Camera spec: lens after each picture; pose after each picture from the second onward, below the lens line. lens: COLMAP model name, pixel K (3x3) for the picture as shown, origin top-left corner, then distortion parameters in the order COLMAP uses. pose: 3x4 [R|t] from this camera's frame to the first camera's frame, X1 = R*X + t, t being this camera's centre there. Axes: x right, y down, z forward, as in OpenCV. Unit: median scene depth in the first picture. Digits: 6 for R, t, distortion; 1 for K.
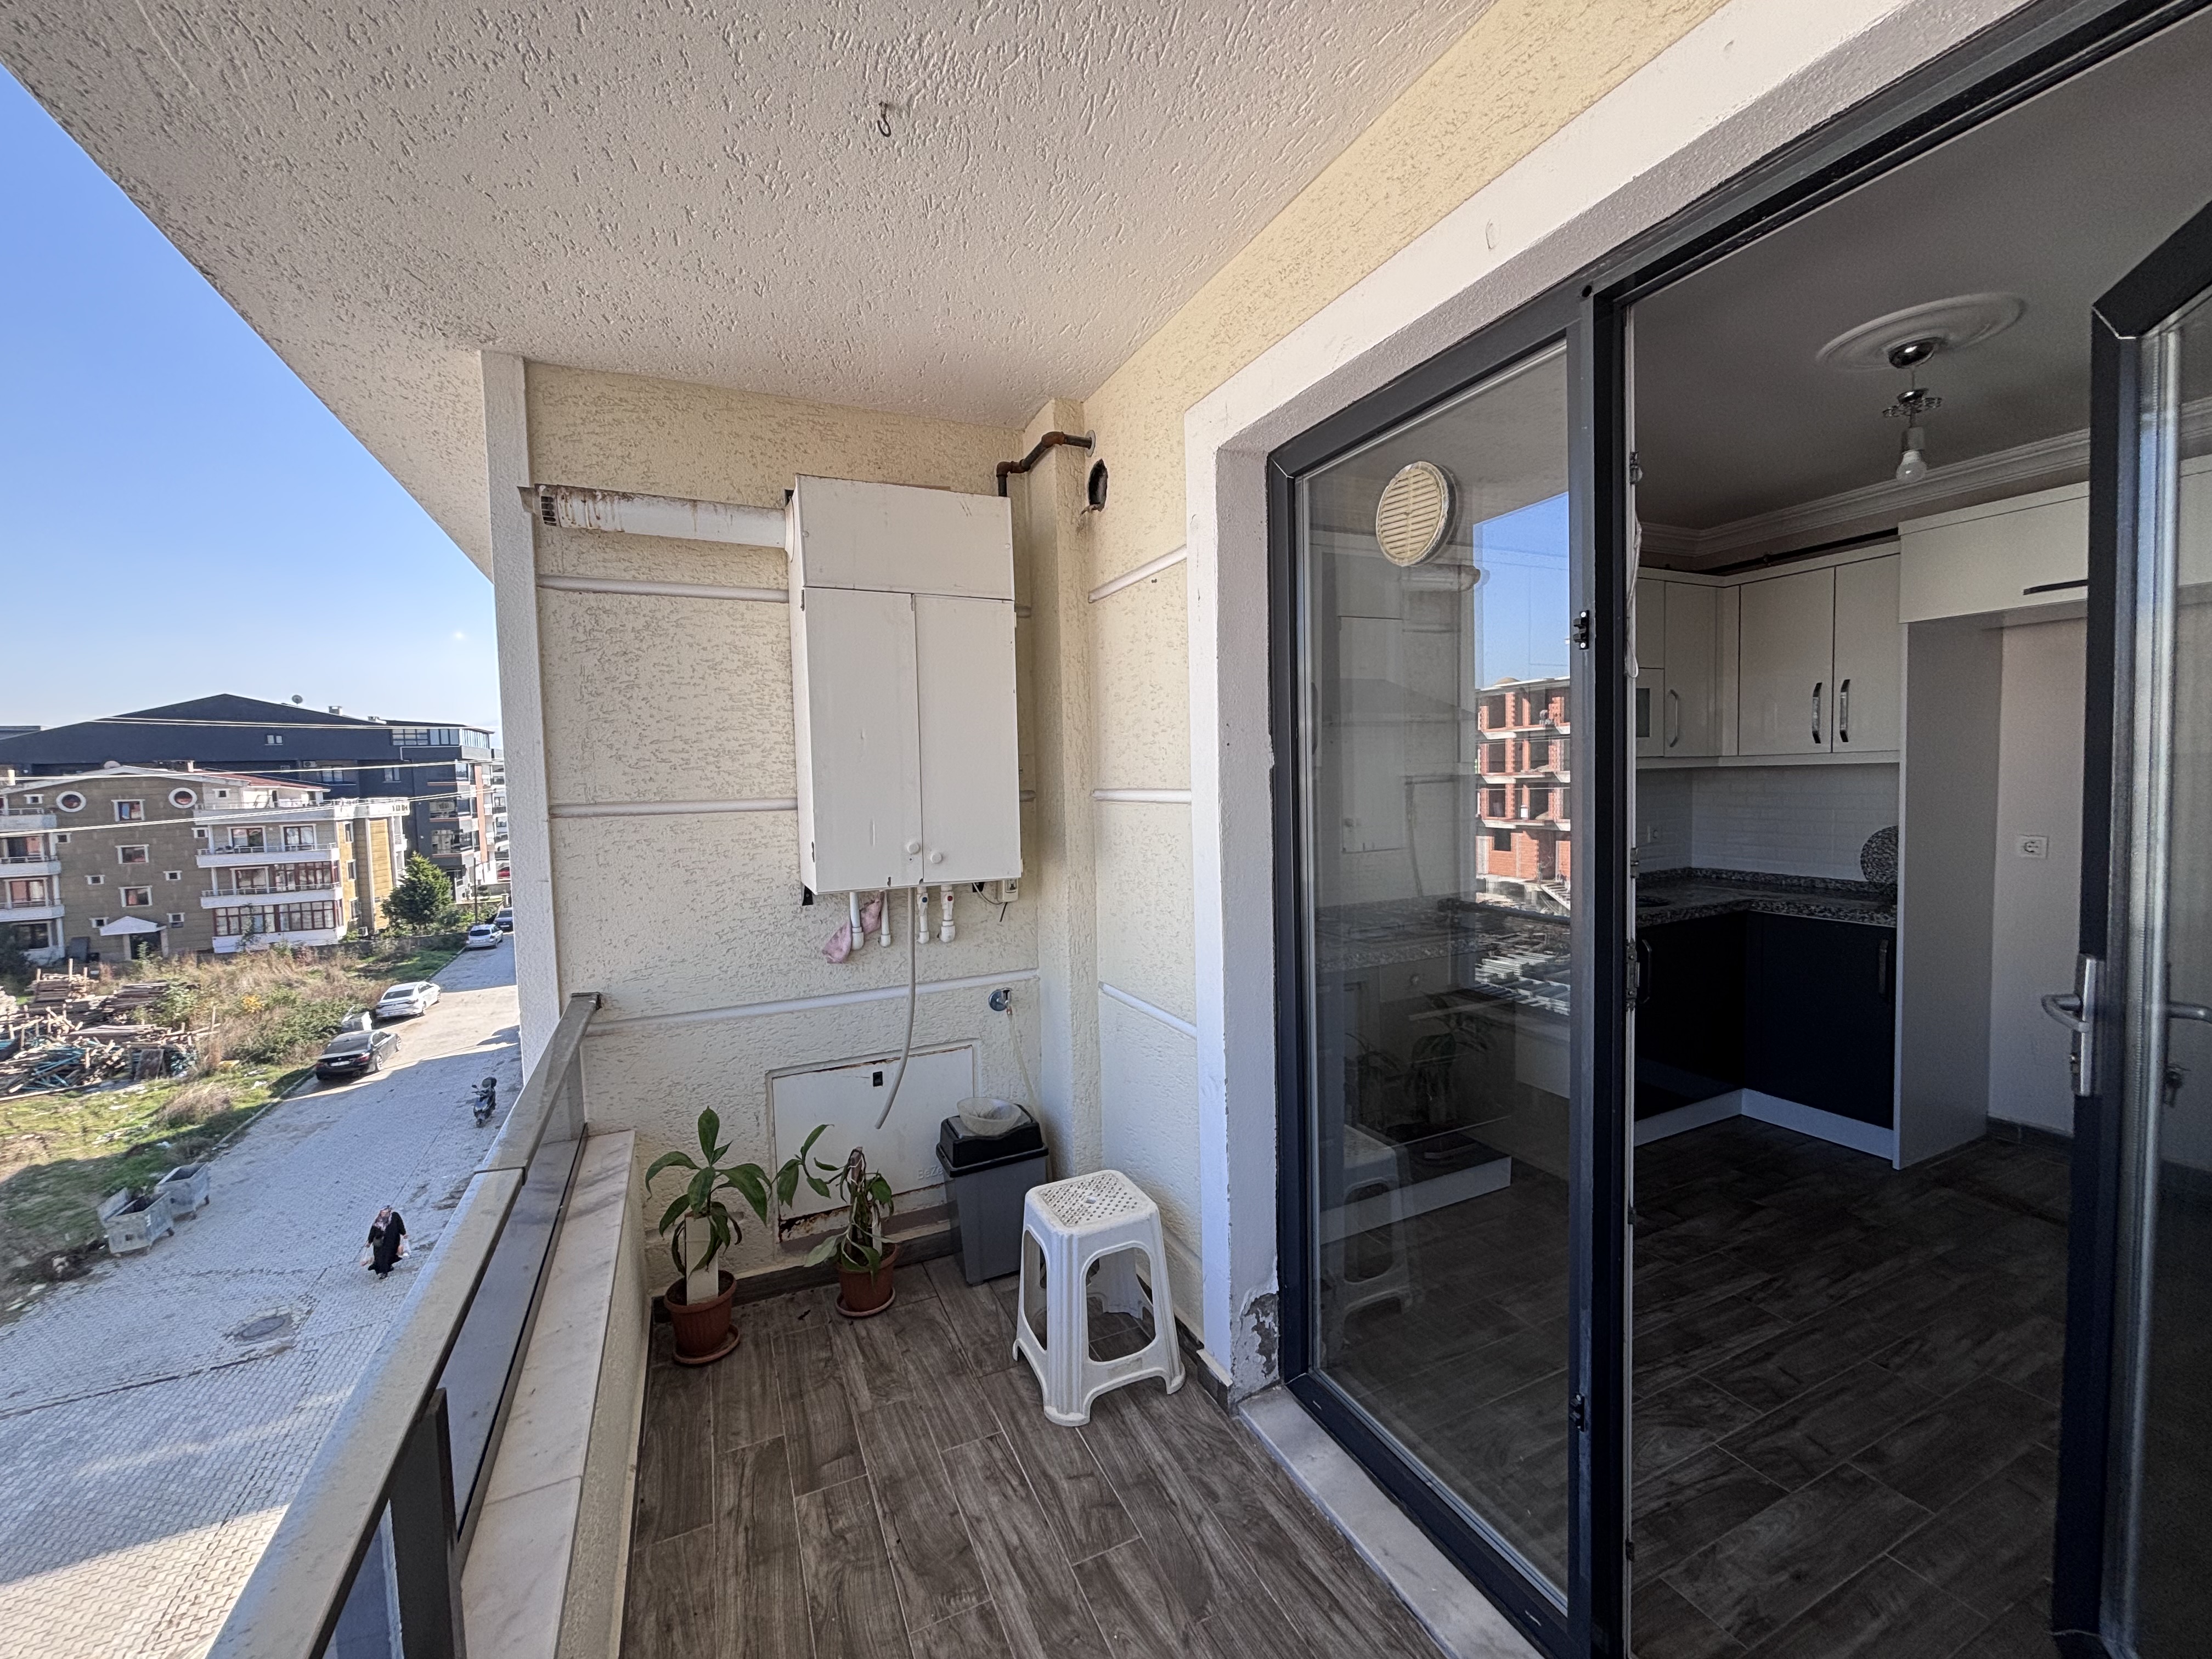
lens RADIAL K [[894.9, 0, 1104.1], [0, 894.9, 818.7], [0, 0, 1]] dist [0.004136, 0.001112]
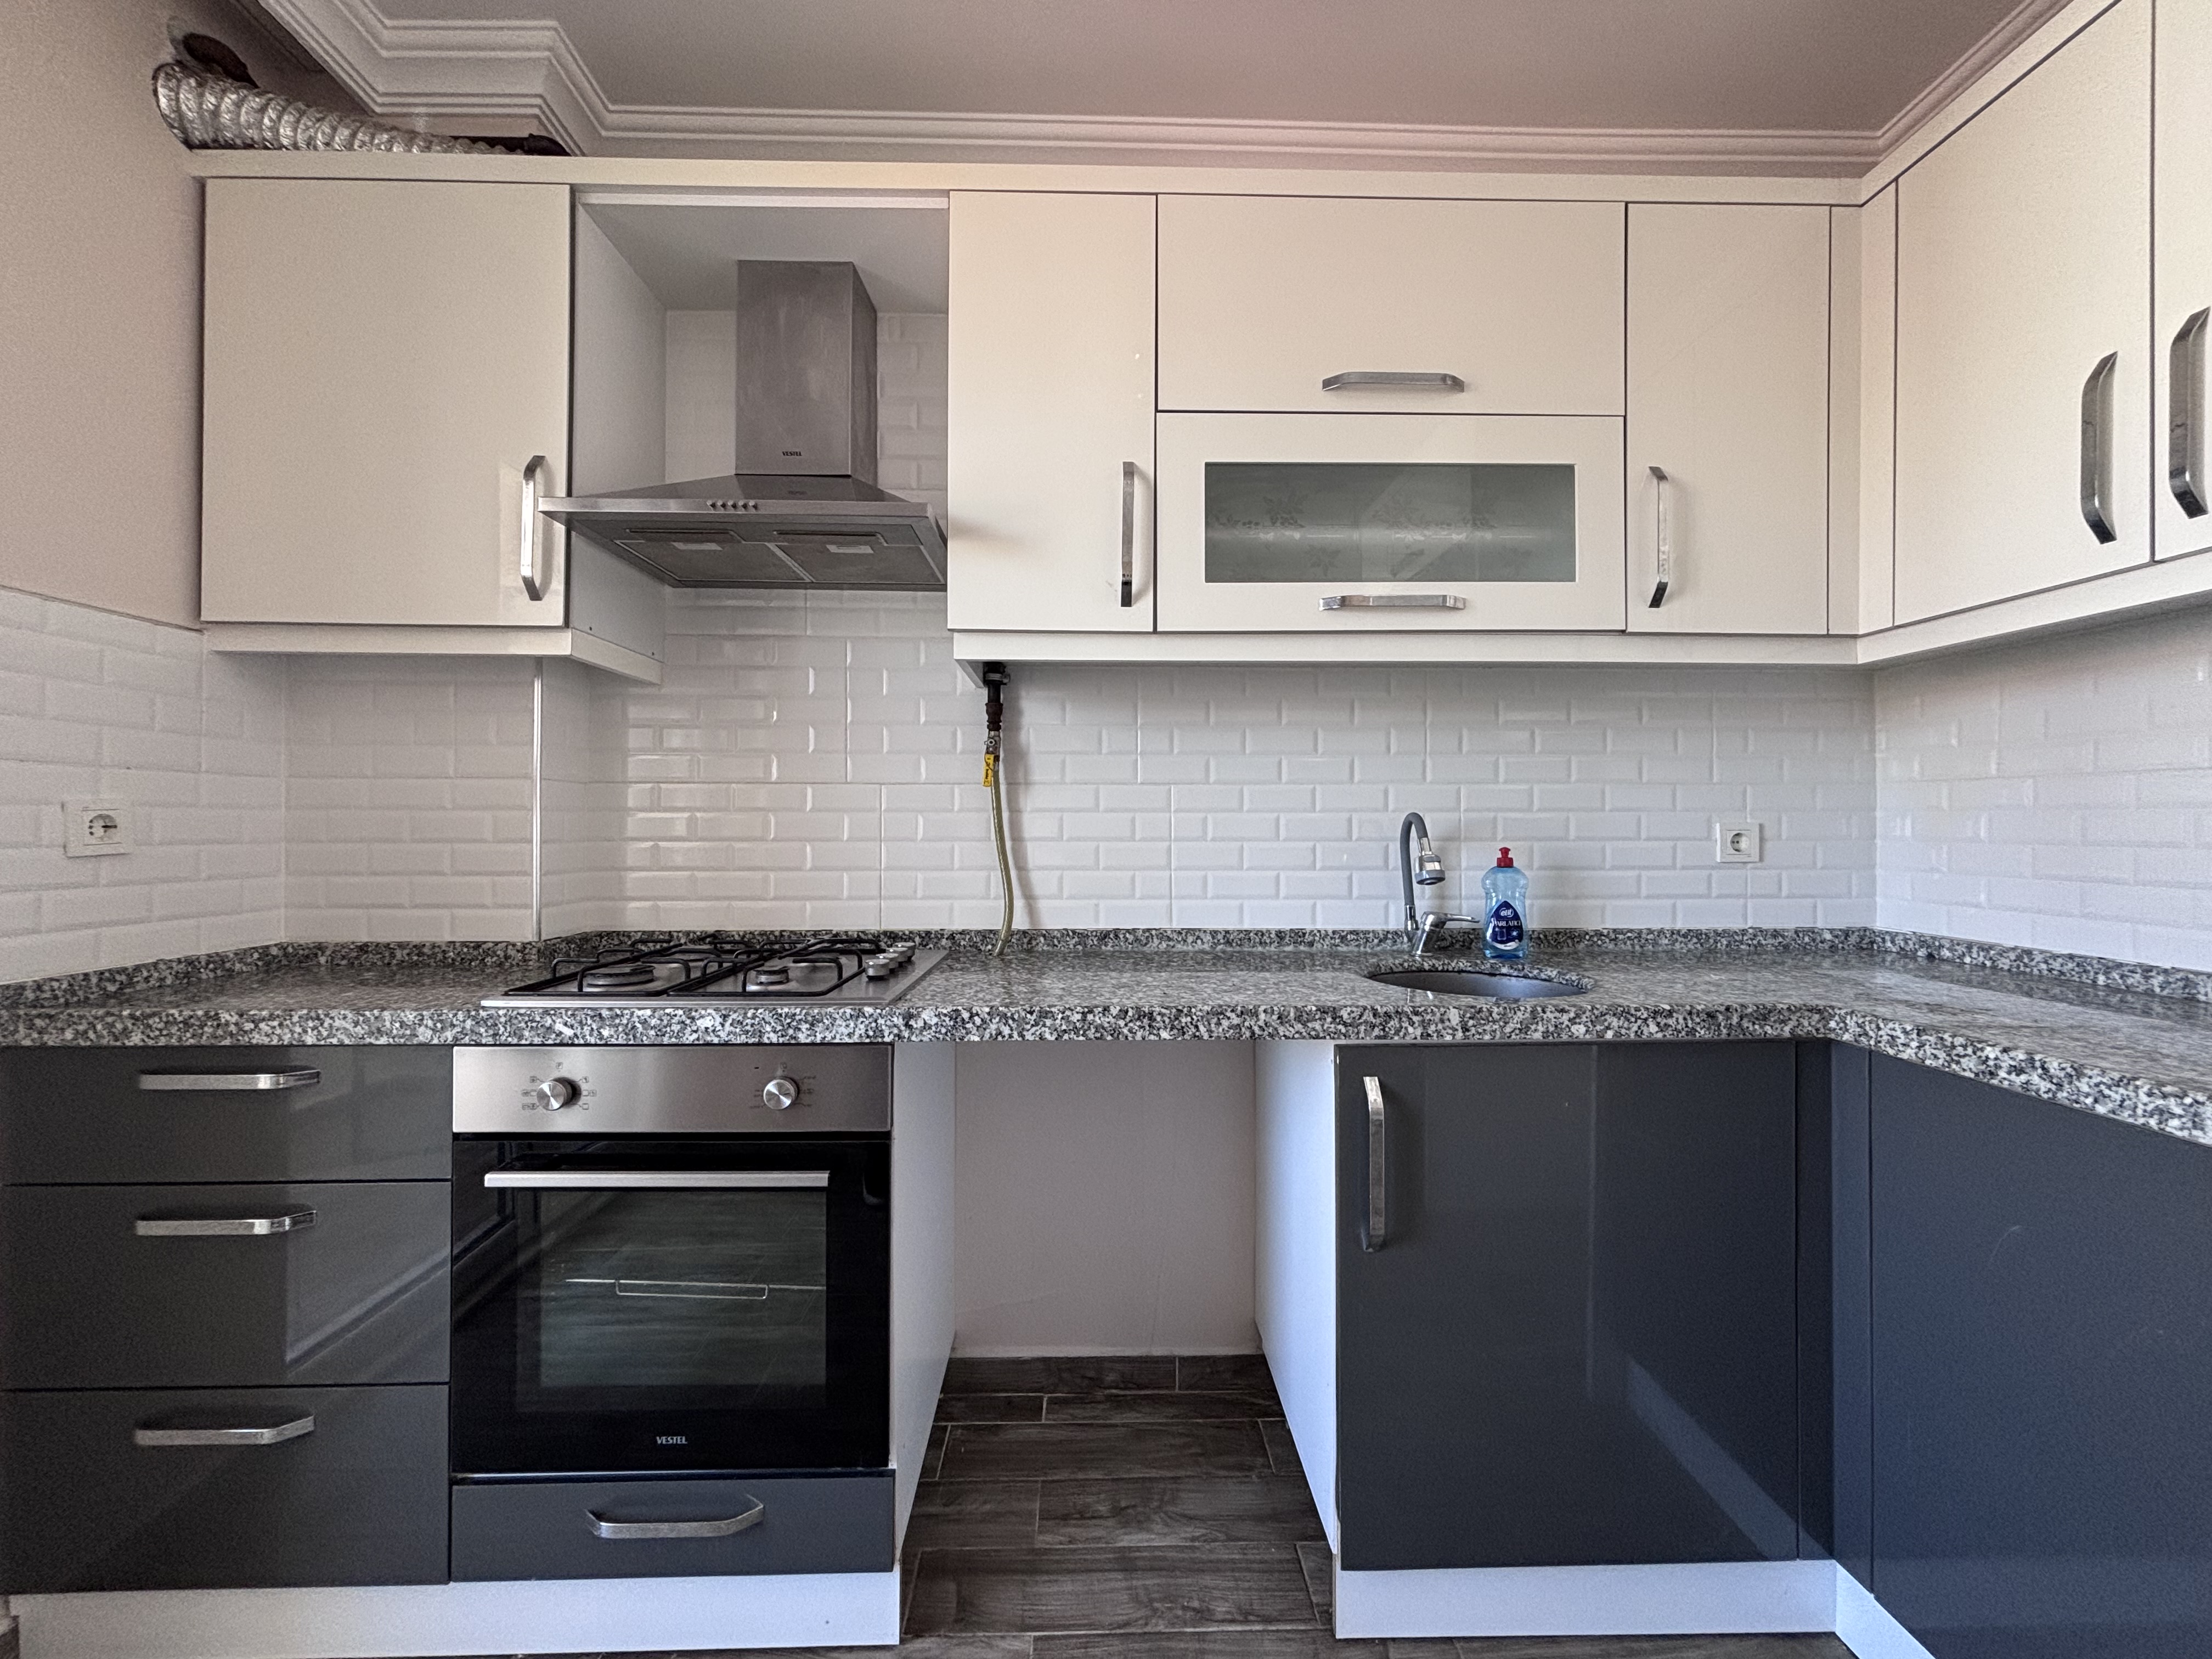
lens RADIAL K [[894.9, 0, 1102.7], [0, 894.9, 818.3], [0, 0, 1]] dist [0.004136, 0.001112]
pose [[0.914695, 0.022414, -0.403524, 0.557147], [-0.044805, 0.997930, -0.046132, 0.043112], [0.401654, 0.060277, 0.913806, 0.525571]]
